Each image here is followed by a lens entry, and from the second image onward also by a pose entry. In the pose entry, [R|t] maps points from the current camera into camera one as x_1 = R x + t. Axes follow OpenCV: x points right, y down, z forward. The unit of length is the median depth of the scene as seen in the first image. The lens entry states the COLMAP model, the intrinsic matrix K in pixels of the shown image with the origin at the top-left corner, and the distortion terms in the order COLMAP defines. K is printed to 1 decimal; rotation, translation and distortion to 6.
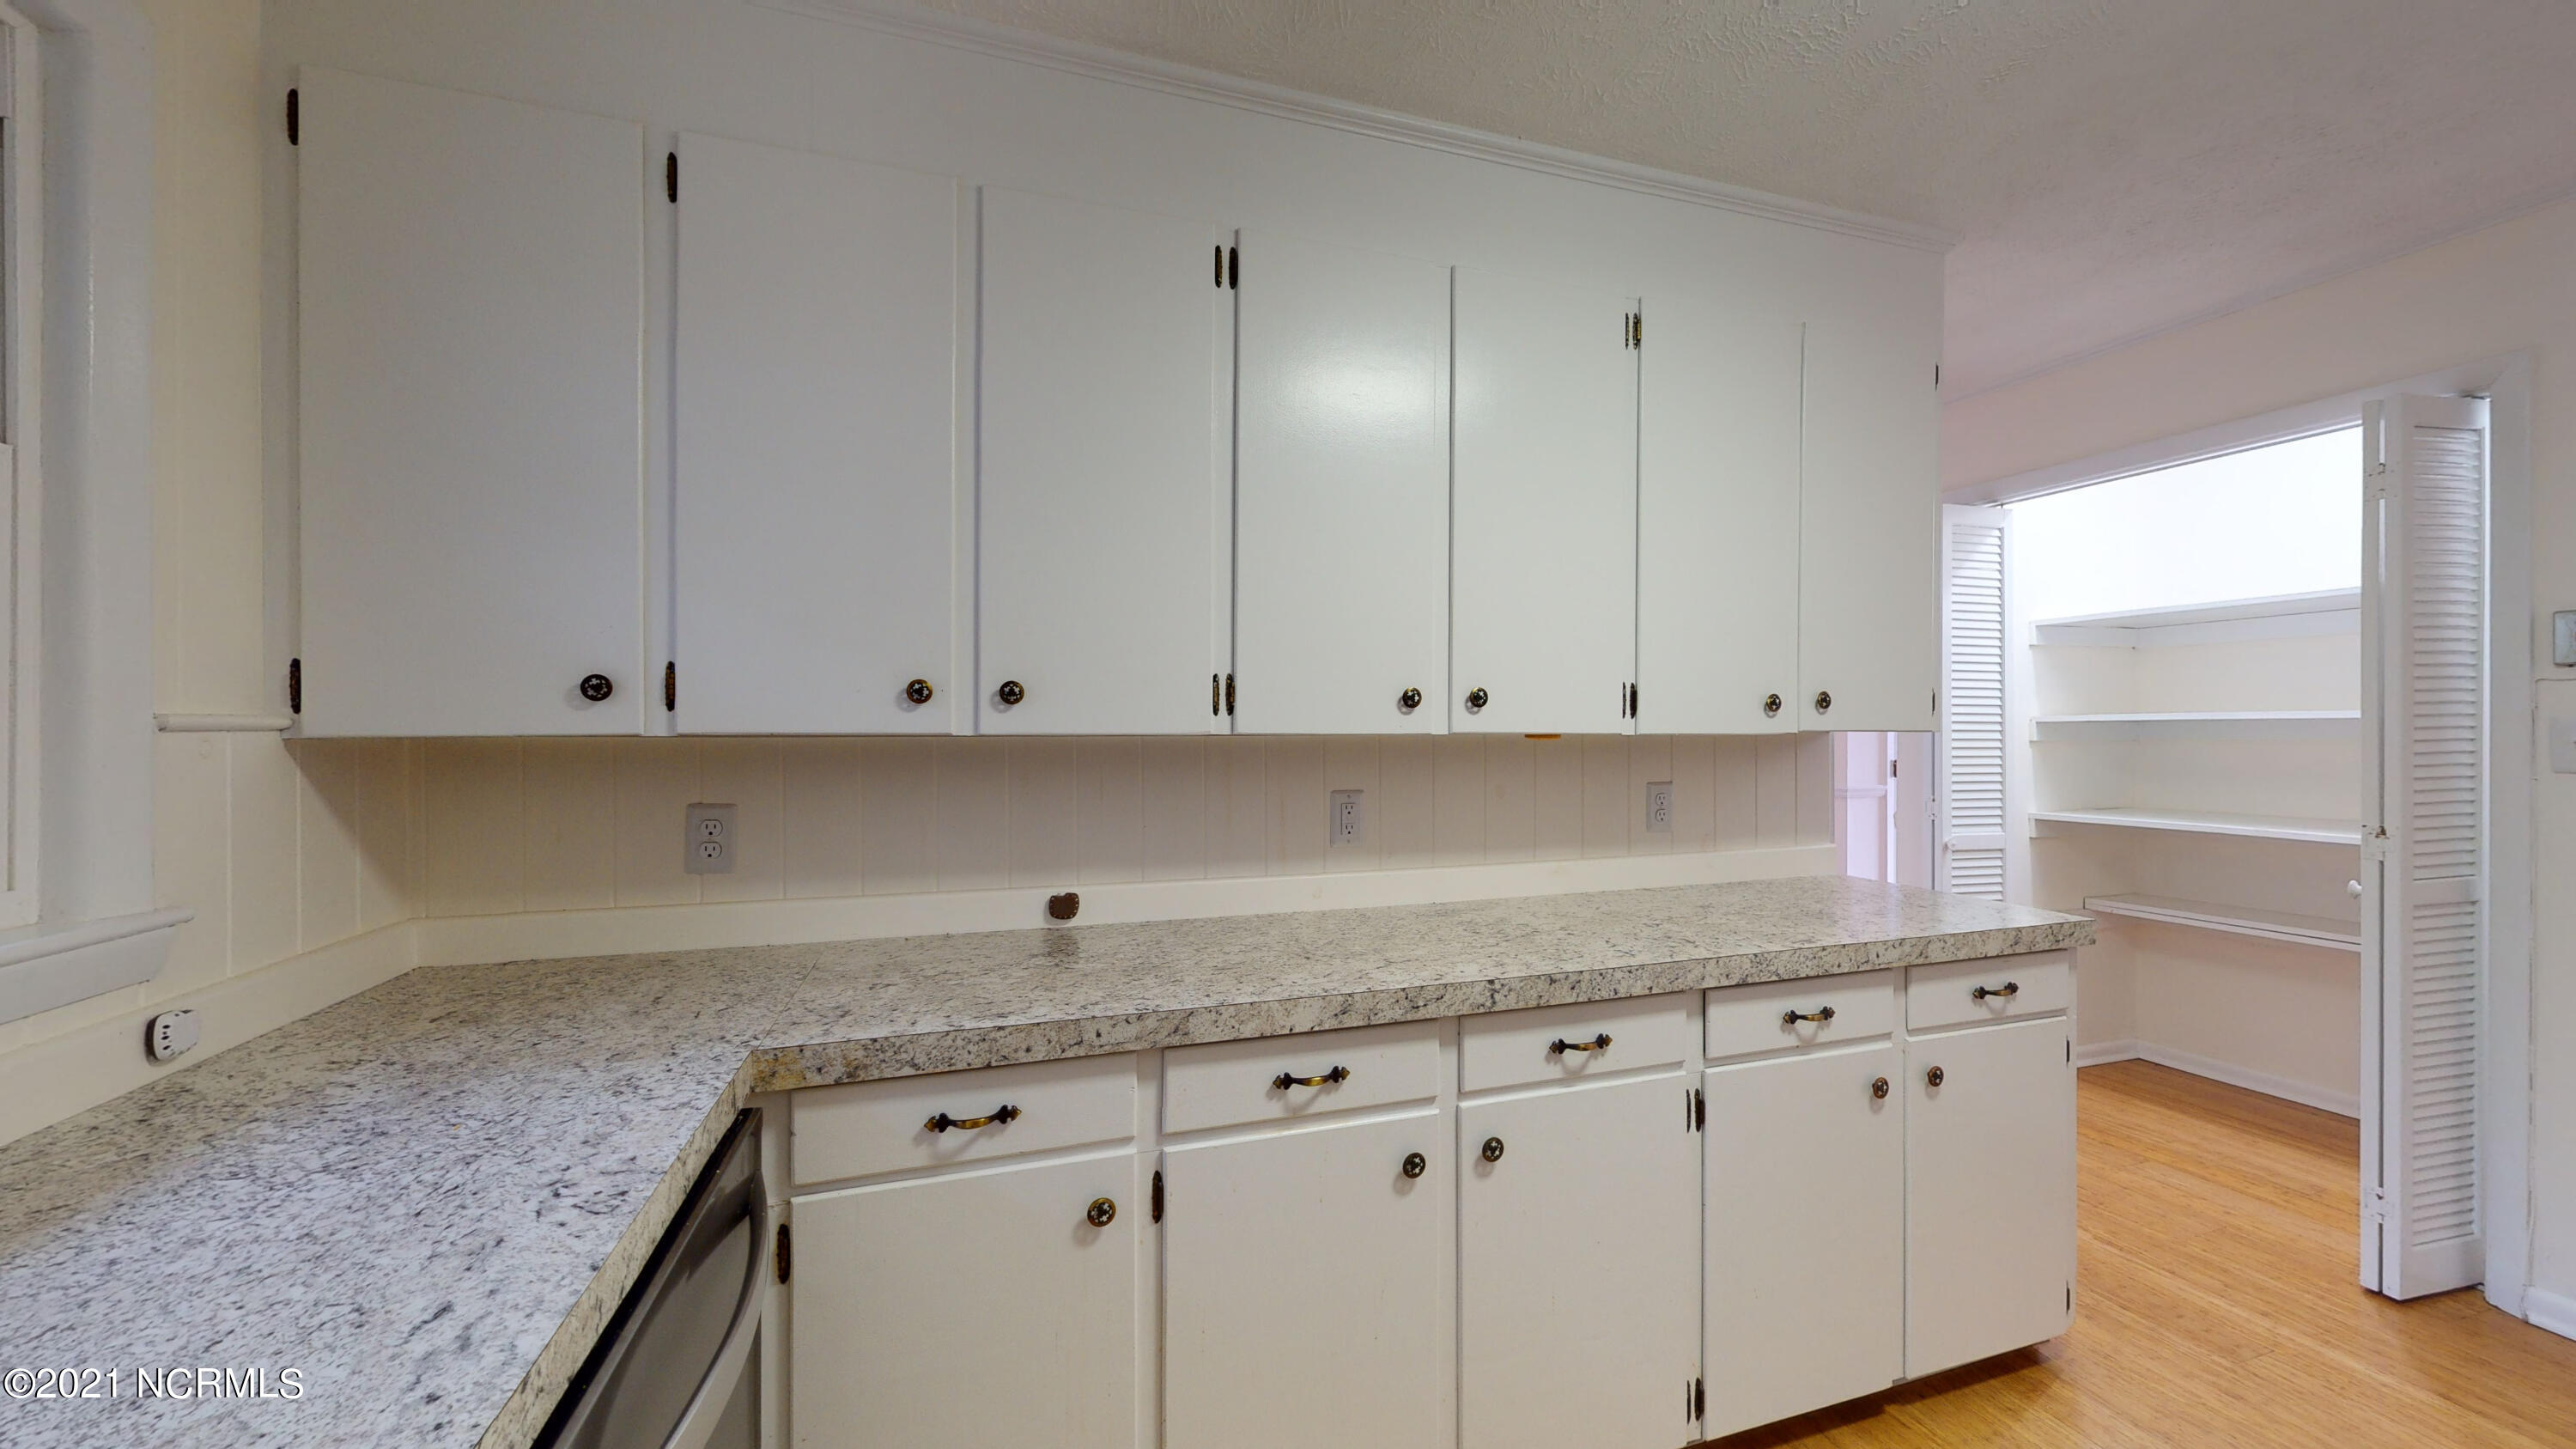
lens RADIAL K [[944.1, 0, 1288.7], [0, 944.1, 726.6], [0, 0, 1]] dist [0.000130, 0.000033]
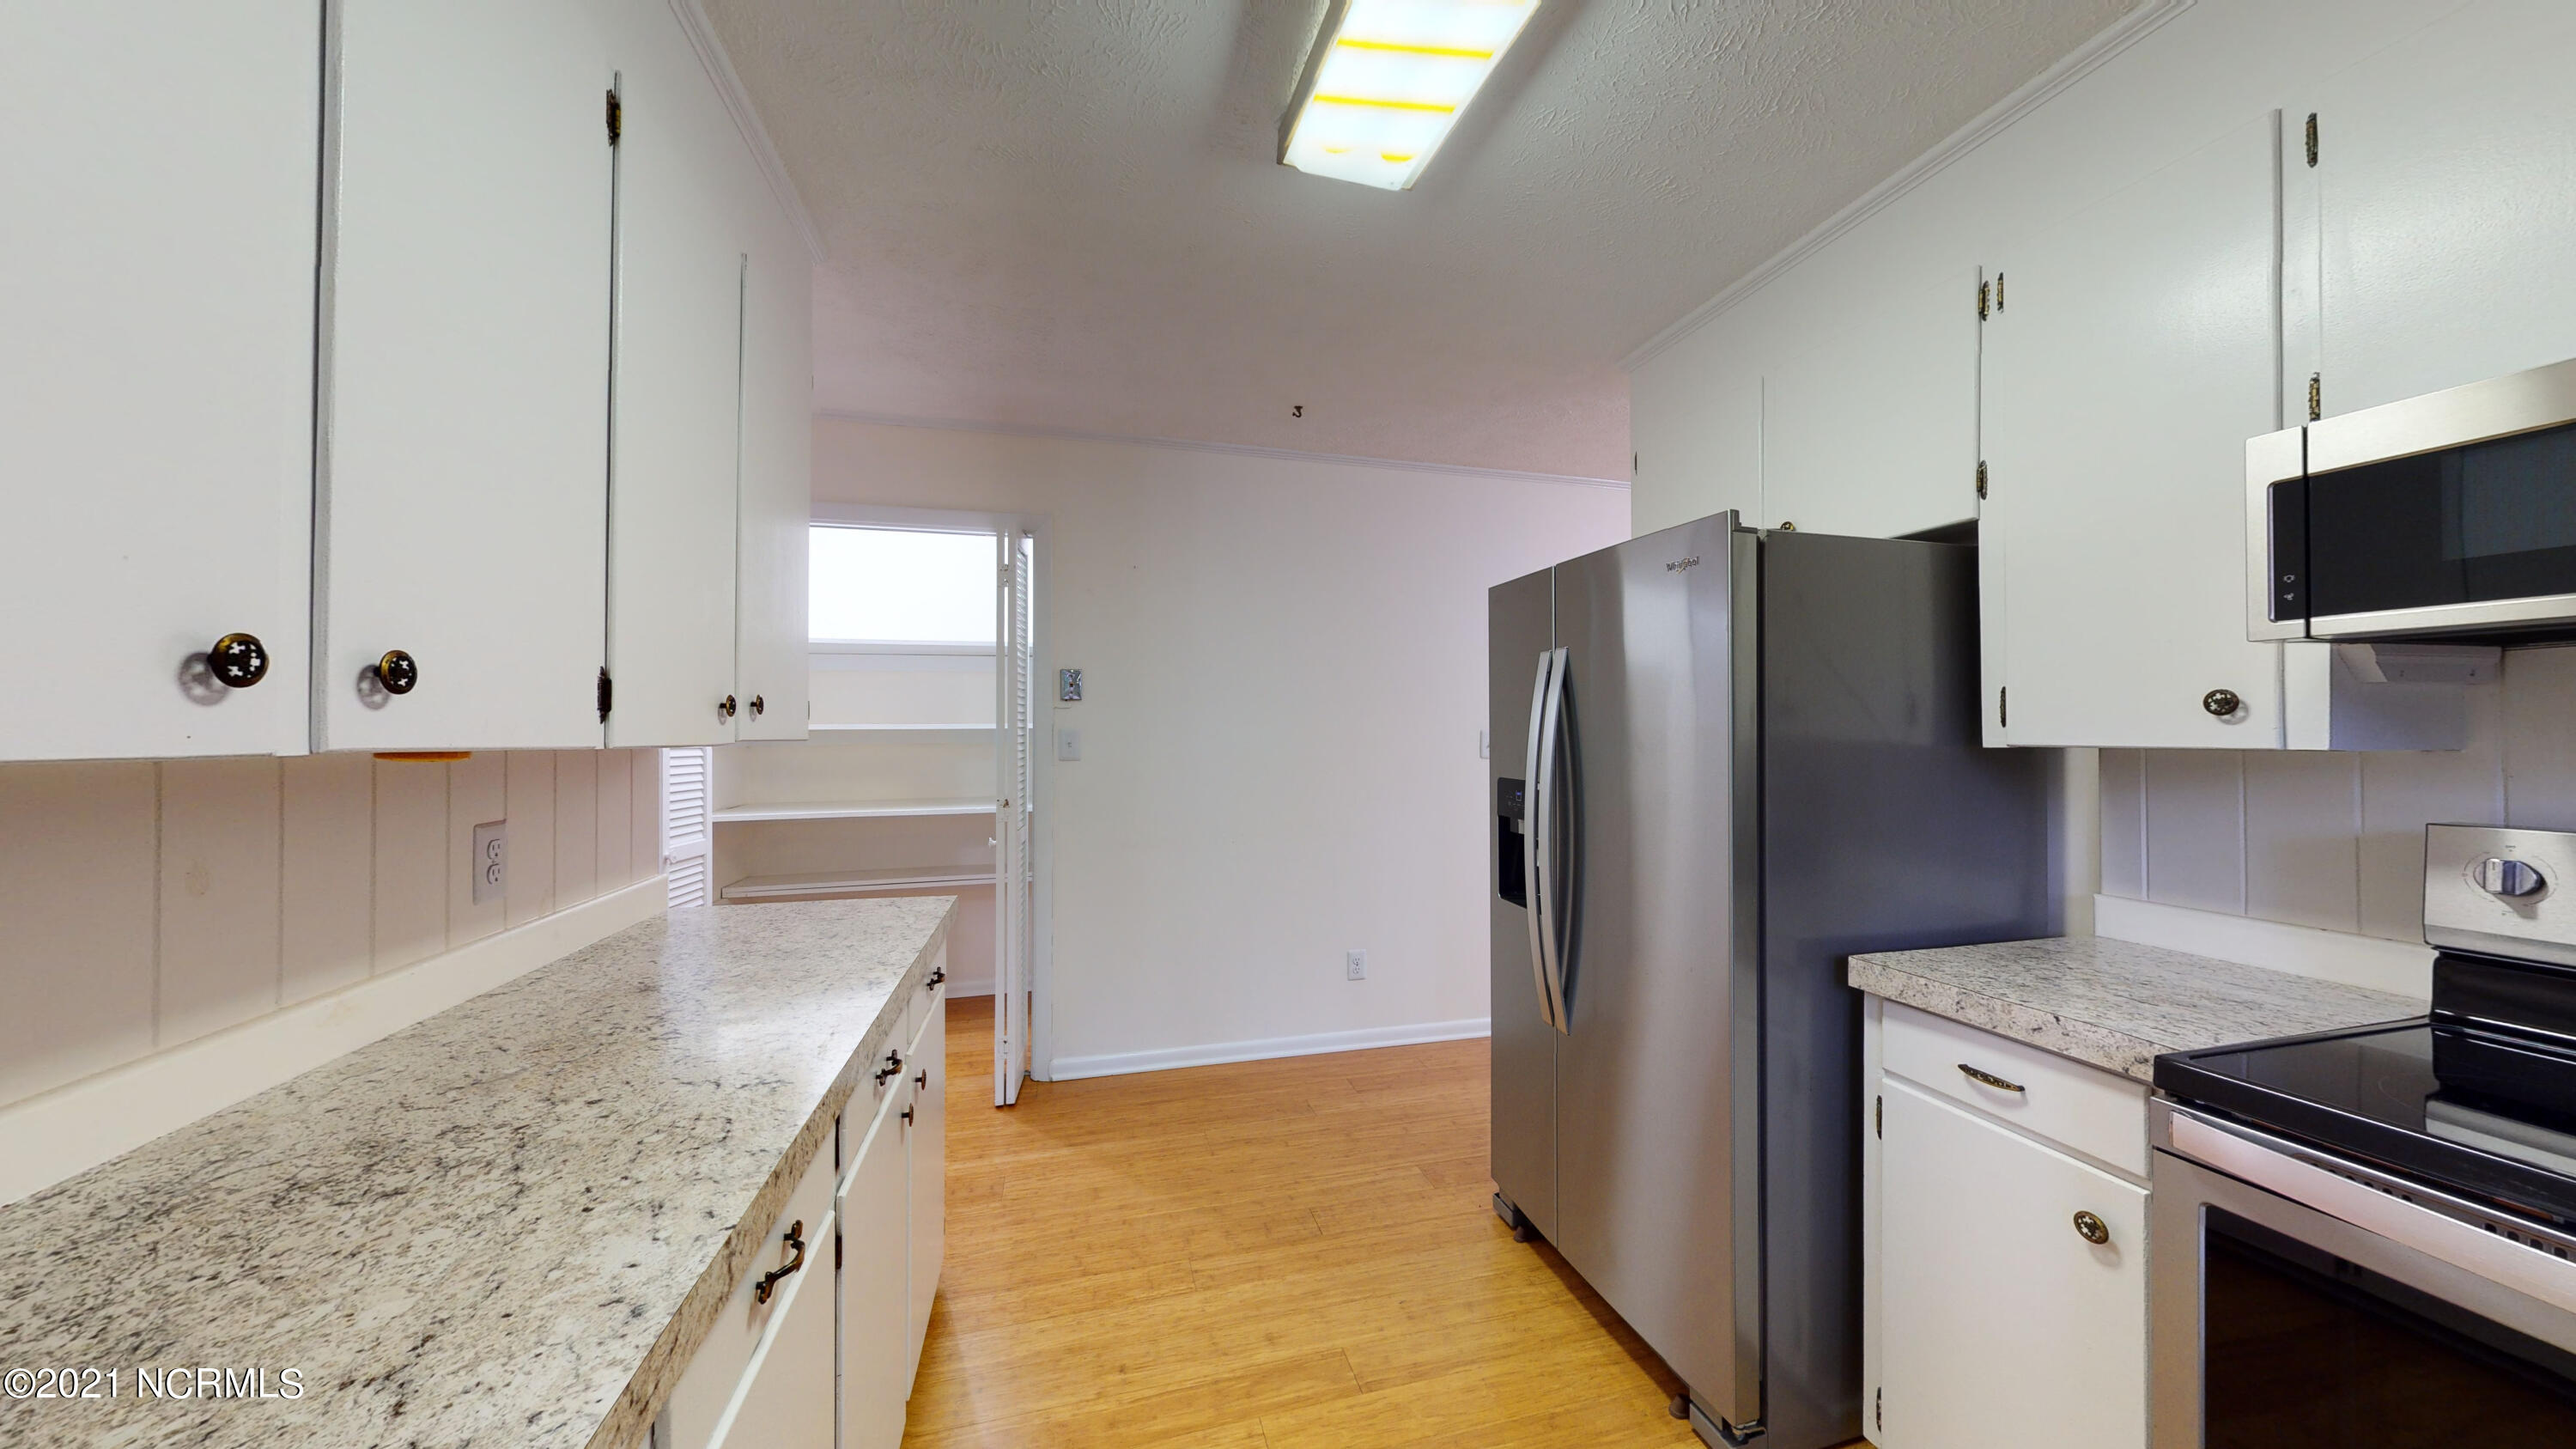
lens RADIAL K [[809.6, 0, 1288.0], [0, 809.6, 724.5], [0, 0, 1]] dist [-0.000253, 0.000075]
pose [[0.056889, 0.010467, 0.998326, -0.133669], [0.002654, 0.999940, -0.010635, -0.000652], [-0.998377, 0.003255, 0.056857, 0.463592]]
